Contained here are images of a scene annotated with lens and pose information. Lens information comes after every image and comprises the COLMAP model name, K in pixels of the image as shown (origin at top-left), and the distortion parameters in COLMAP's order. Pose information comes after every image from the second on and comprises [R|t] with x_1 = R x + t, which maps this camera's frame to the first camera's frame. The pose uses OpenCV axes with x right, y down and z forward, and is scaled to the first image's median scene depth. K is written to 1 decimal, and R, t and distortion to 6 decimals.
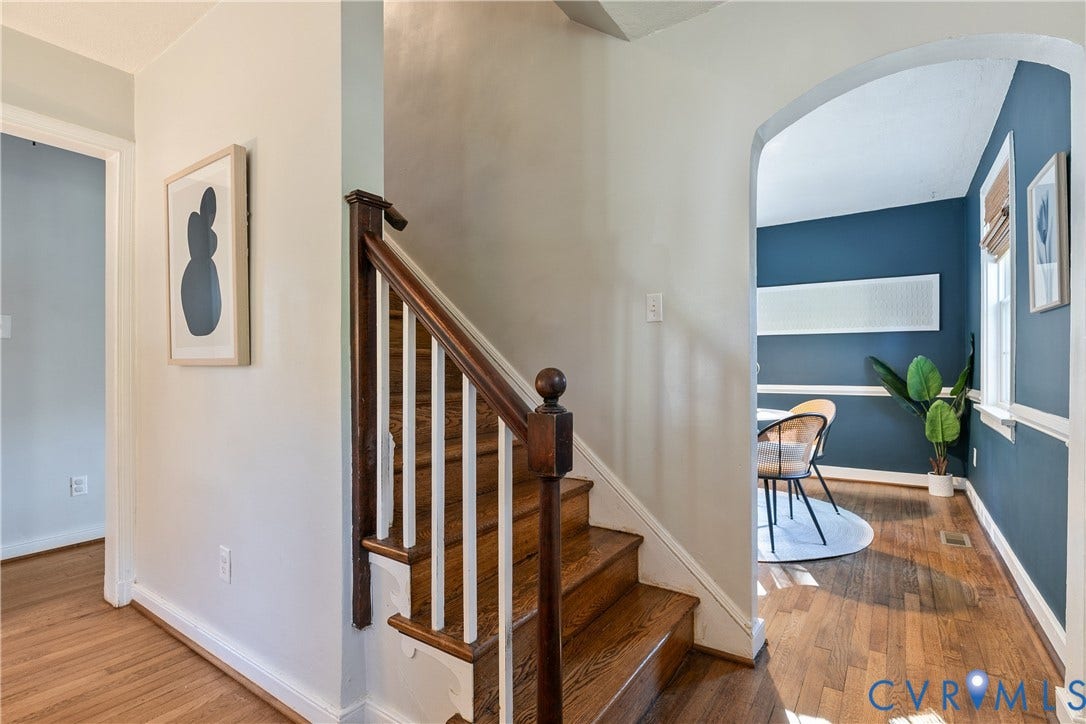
lens RADIAL K [[514.2, 0, 545.3], [0, 514.2, 353.4], [0, 0, 1]] dist [-0.002271, 0.001365]
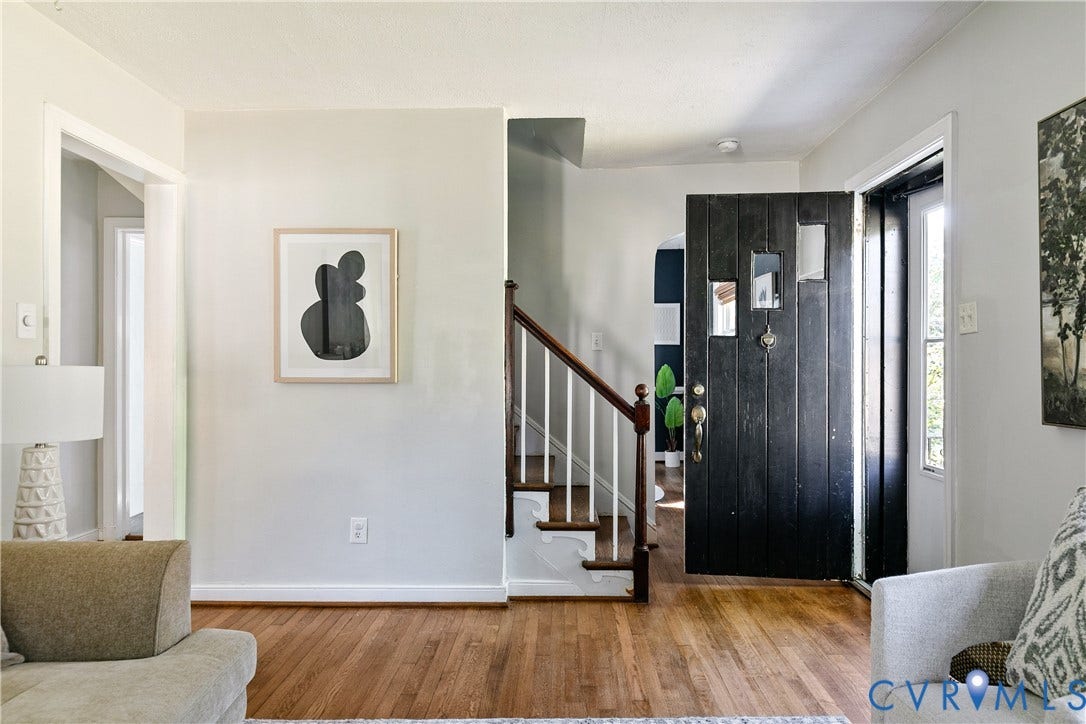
lens RADIAL K [[671.8, 0, 551.0], [0, 671.8, 357.4], [0, 0, 1]] dist [-0.014170, -0.003594]
pose [[0.839680, 0.002644, 0.543075, -1.166532], [-0.011010, 0.999866, 0.012155, -0.070320], [-0.542970, -0.016186, 0.839596, -0.746132]]
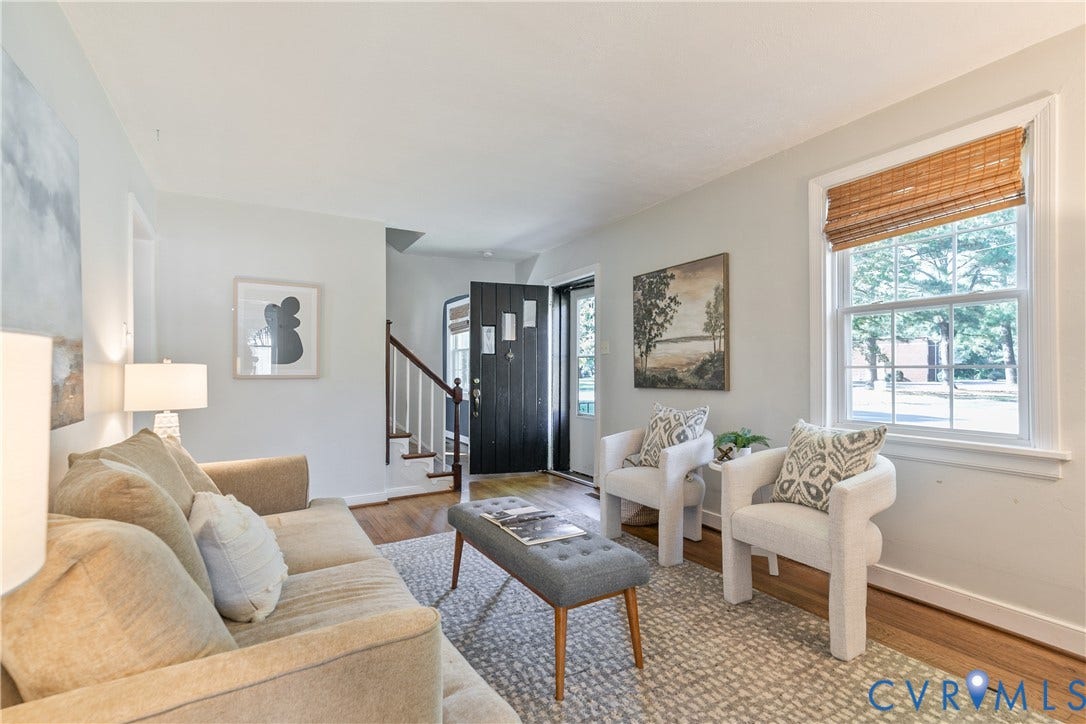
lens RADIAL K [[481.0, 0, 539.0], [0, 481.0, 364.6], [0, 0, 1]] dist [0.001770, -0.000112]
pose [[0.438786, 0.010993, 0.898525, -2.016998], [-0.017123, 0.999846, -0.003870, -0.045000], [-0.898429, -0.013688, 0.438906, -0.828549]]
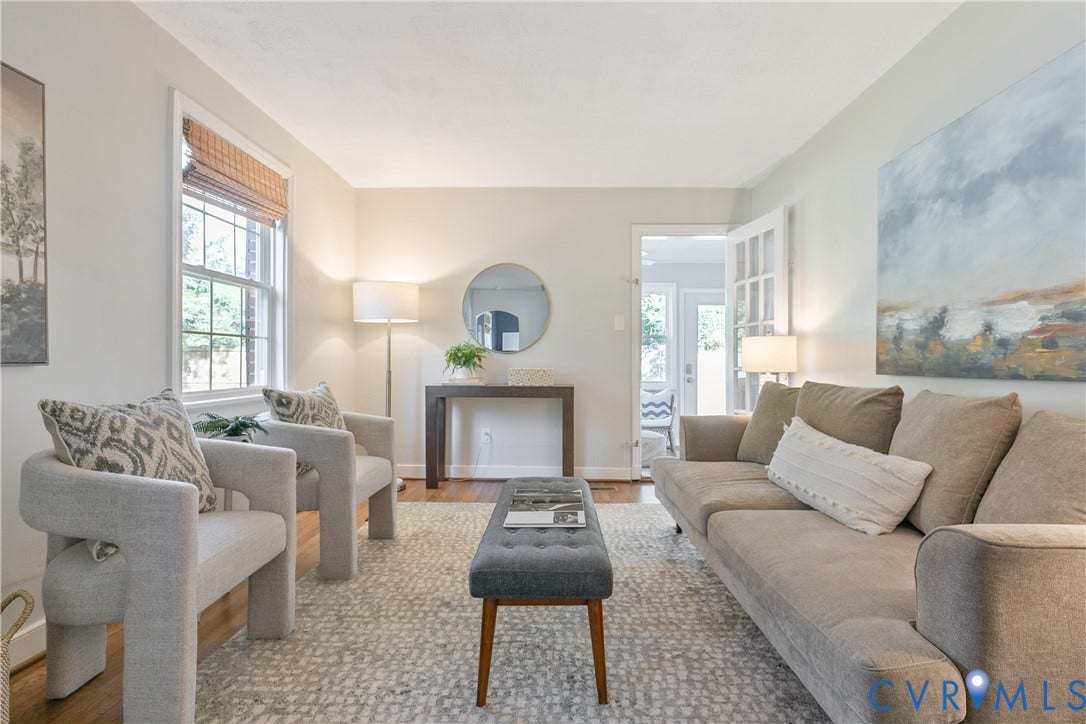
lens RADIAL K [[514.2, 0, 548.2], [0, 514.2, 358.6], [0, 0, 1]] dist [-0.002271, 0.001365]
pose [[-0.842029, -0.003672, -0.539420, -0.442795], [0.008607, 0.999758, -0.020241, 0.044833], [0.539364, -0.021687, -0.841794, 0.565083]]
